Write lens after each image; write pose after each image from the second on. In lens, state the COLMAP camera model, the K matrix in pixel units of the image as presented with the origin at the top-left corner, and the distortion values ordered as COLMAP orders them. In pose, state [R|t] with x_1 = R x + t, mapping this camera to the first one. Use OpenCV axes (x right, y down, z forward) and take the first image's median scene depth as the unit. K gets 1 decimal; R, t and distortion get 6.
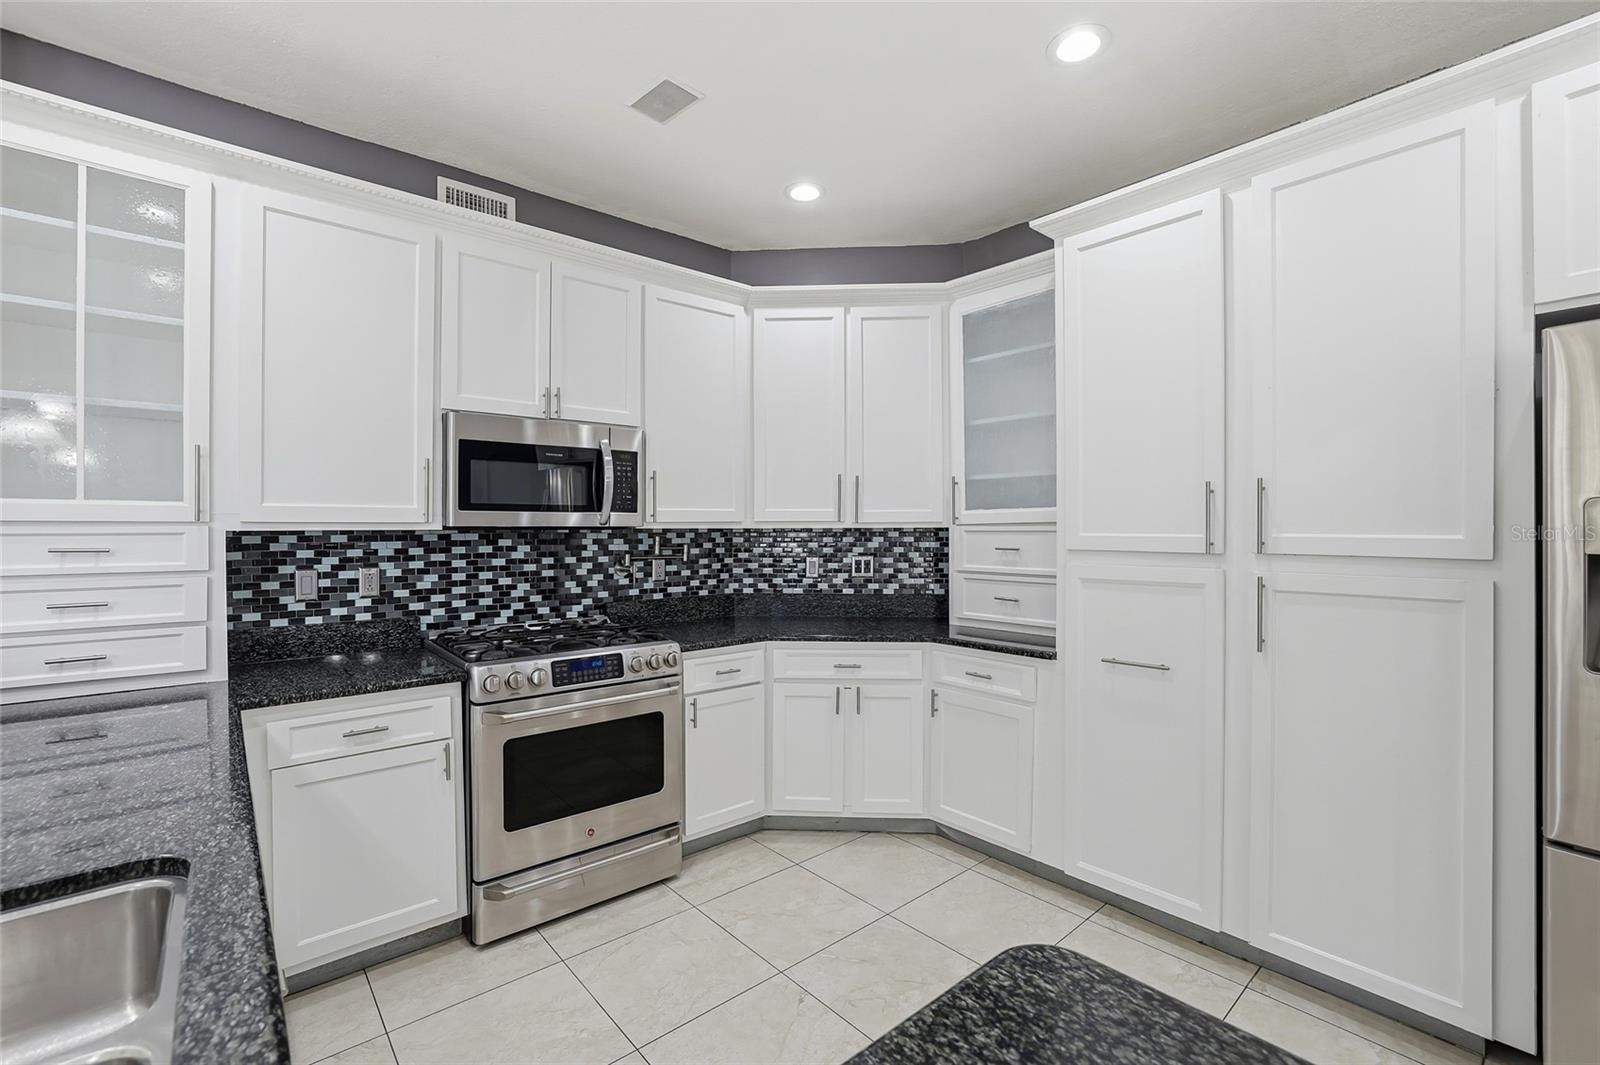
lens RADIAL K [[689.5, 0, 791.5], [0, 689.5, 528.8], [0, 0, 1]] dist [-0.048116, 0.018259]
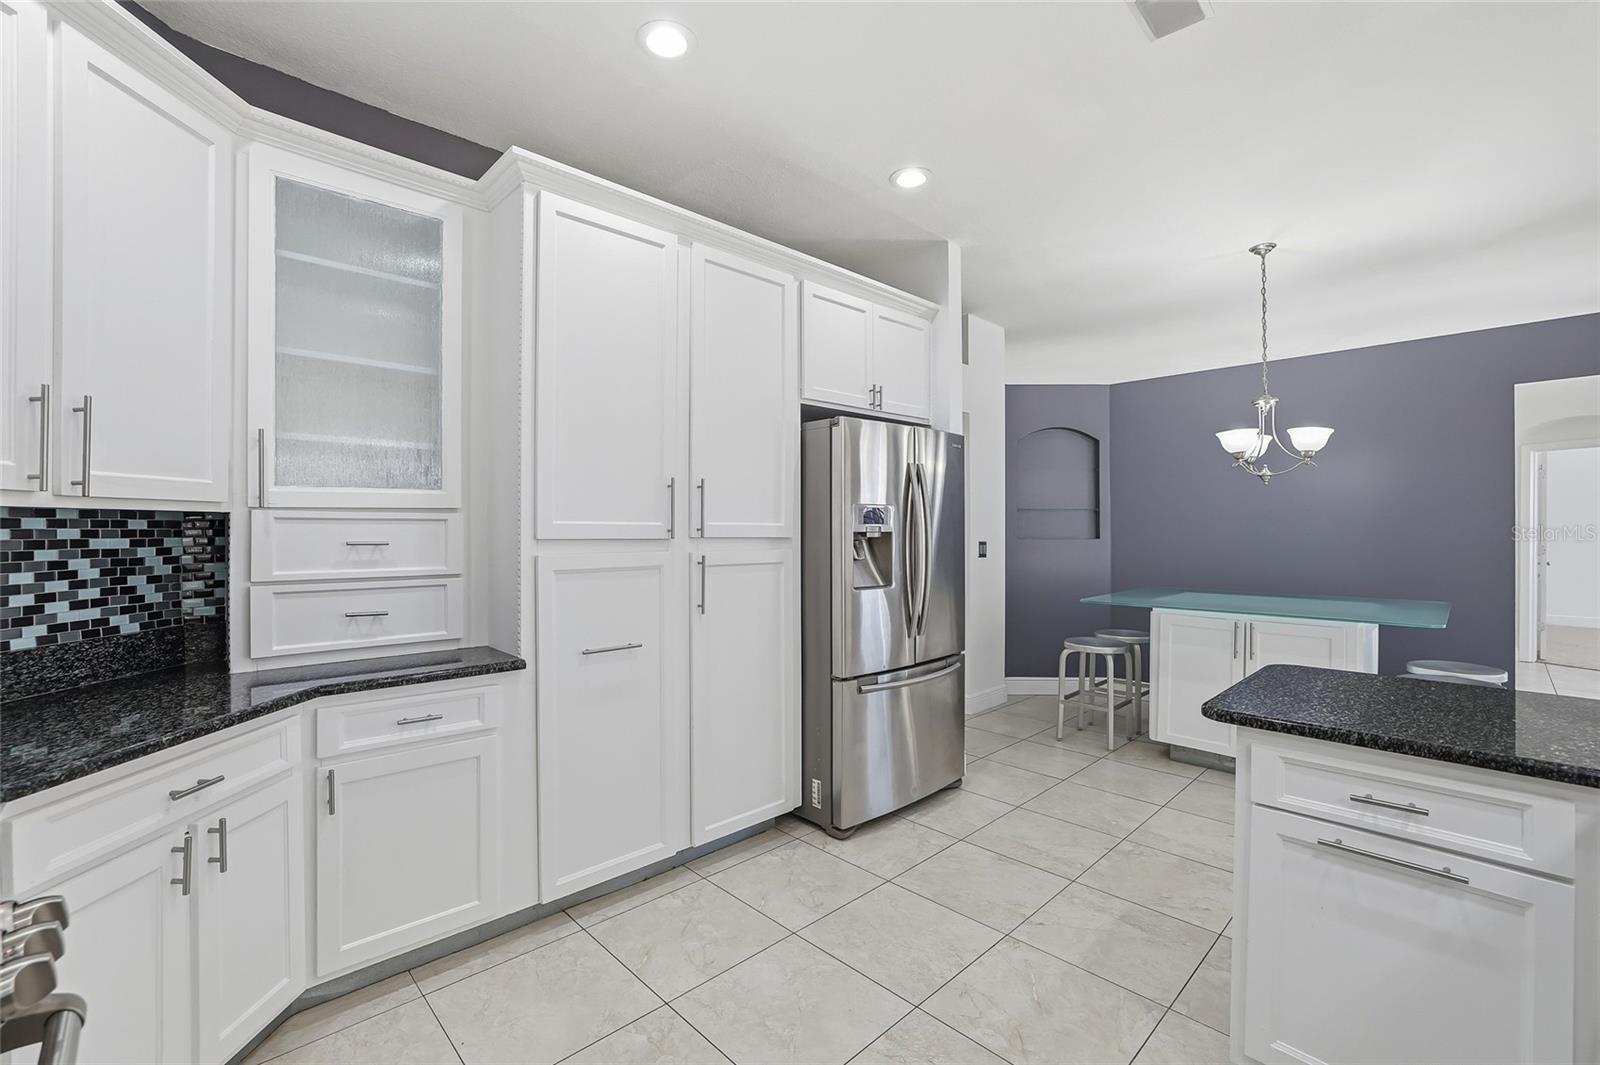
lens RADIAL K [[691.6, 0, 796.6], [0, 691.6, 534.0], [0, 0, 1]] dist [-0.047466, 0.016576]
pose [[-0.049063, -0.002571, 0.998792, -0.433118], [0.000889, 0.999996, 0.002618, 0.018483], [-0.998795, 0.001017, -0.049061, 0.615178]]
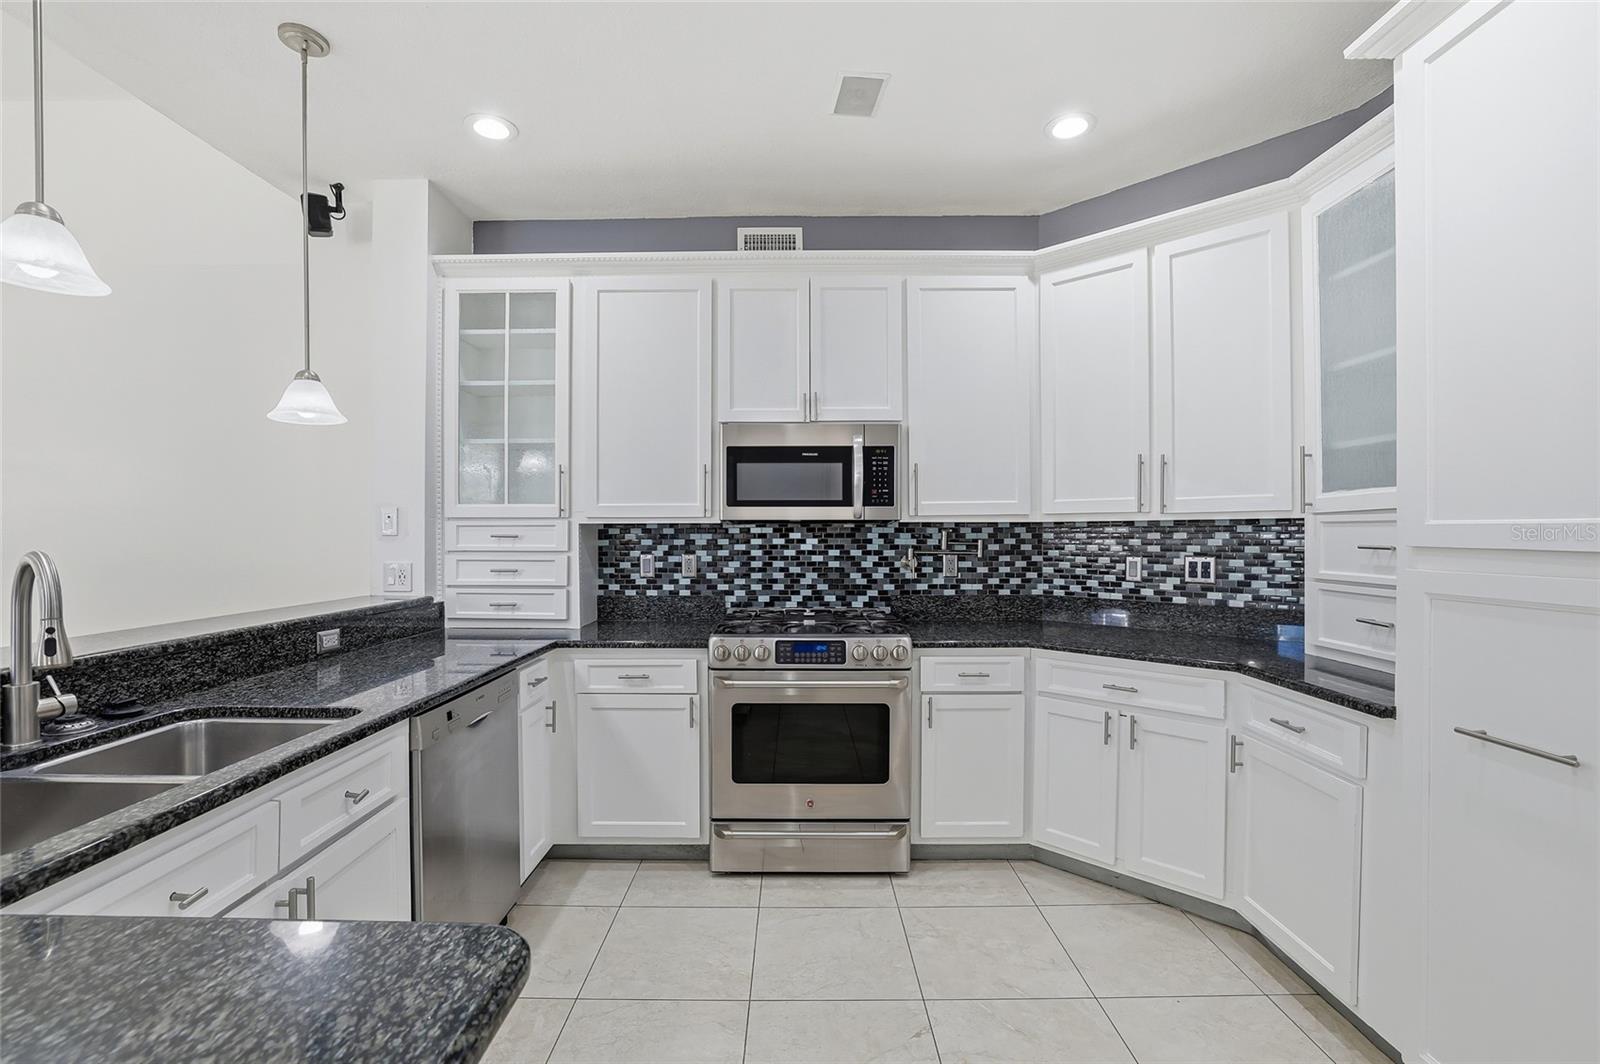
lens RADIAL K [[691.6, 0, 796.6], [0, 691.6, 533.5], [0, 0, 1]] dist [-0.047466, 0.016576]
pose [[0.757727, 0.001411, -0.652570, 0.329420], [-0.000131, 0.999998, 0.002010, 0.014633], [0.652571, -0.001438, 0.757726, 0.140197]]
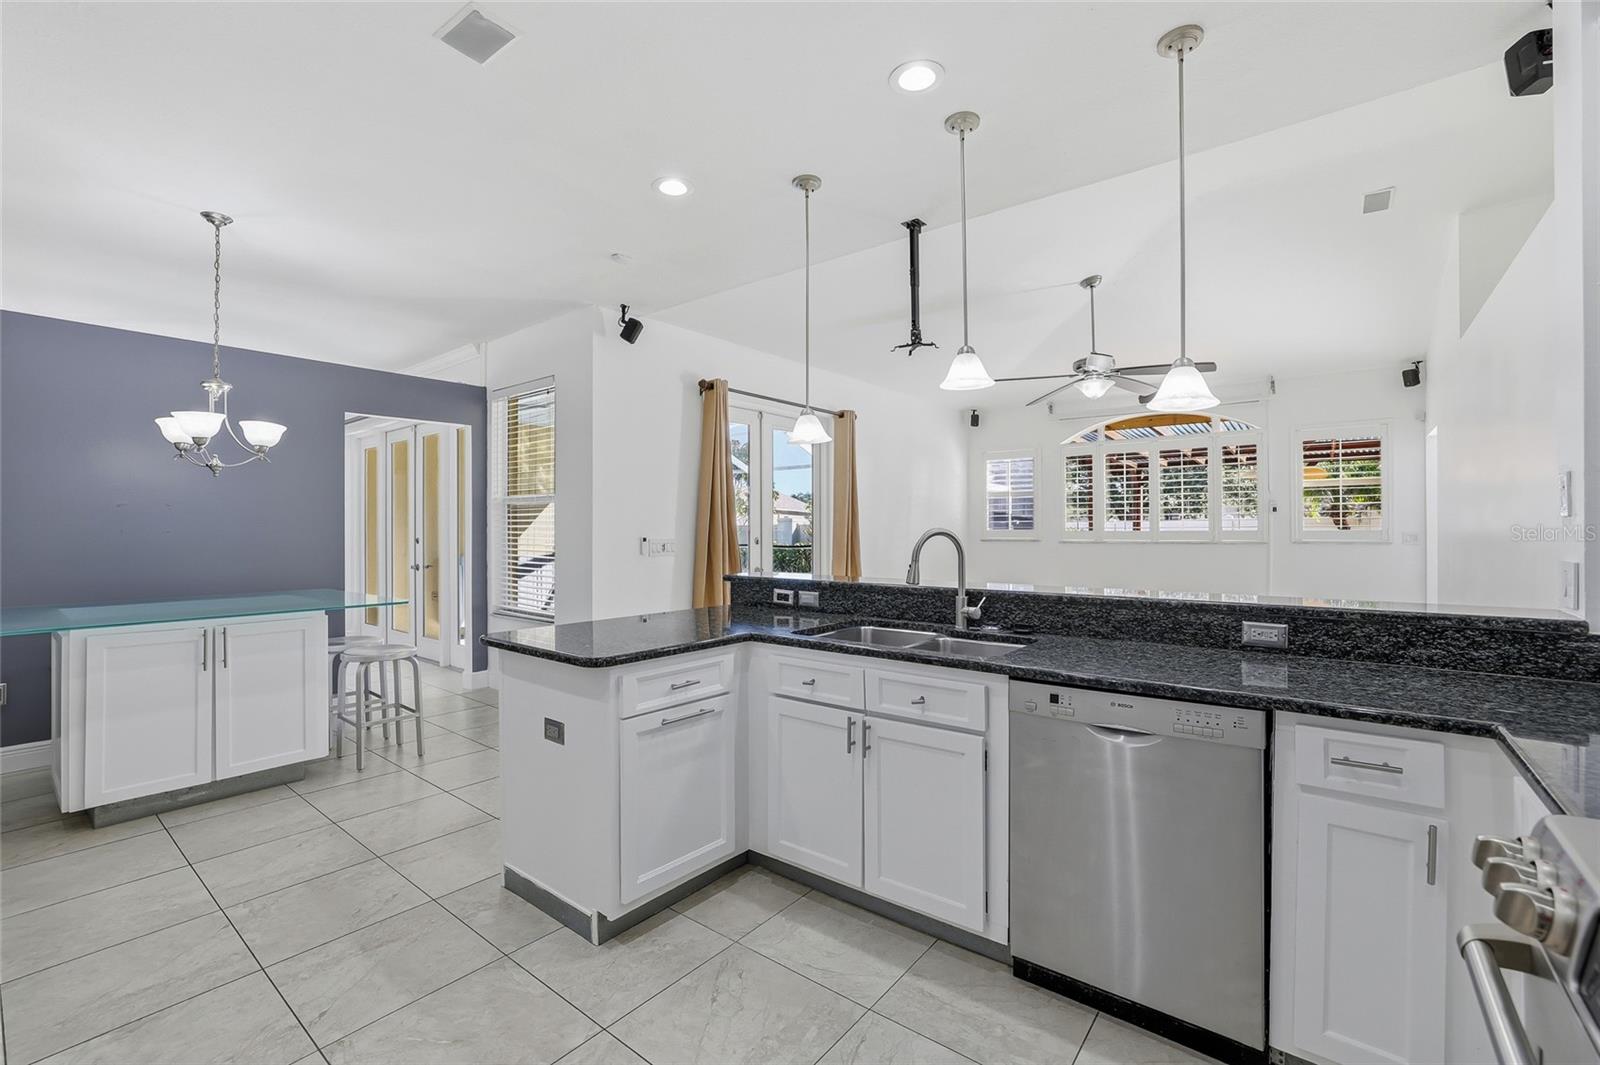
lens RADIAL K [[689.5, 0, 791.5], [0, 689.5, 528.8], [0, 0, 1]] dist [-0.048116, 0.018259]
pose [[-0.983081, 0.006051, -0.183071, 0.025543], [0.006133, 0.999981, 0.000118, 0.026463], [0.183069, -0.001007, -0.983100, 0.985524]]
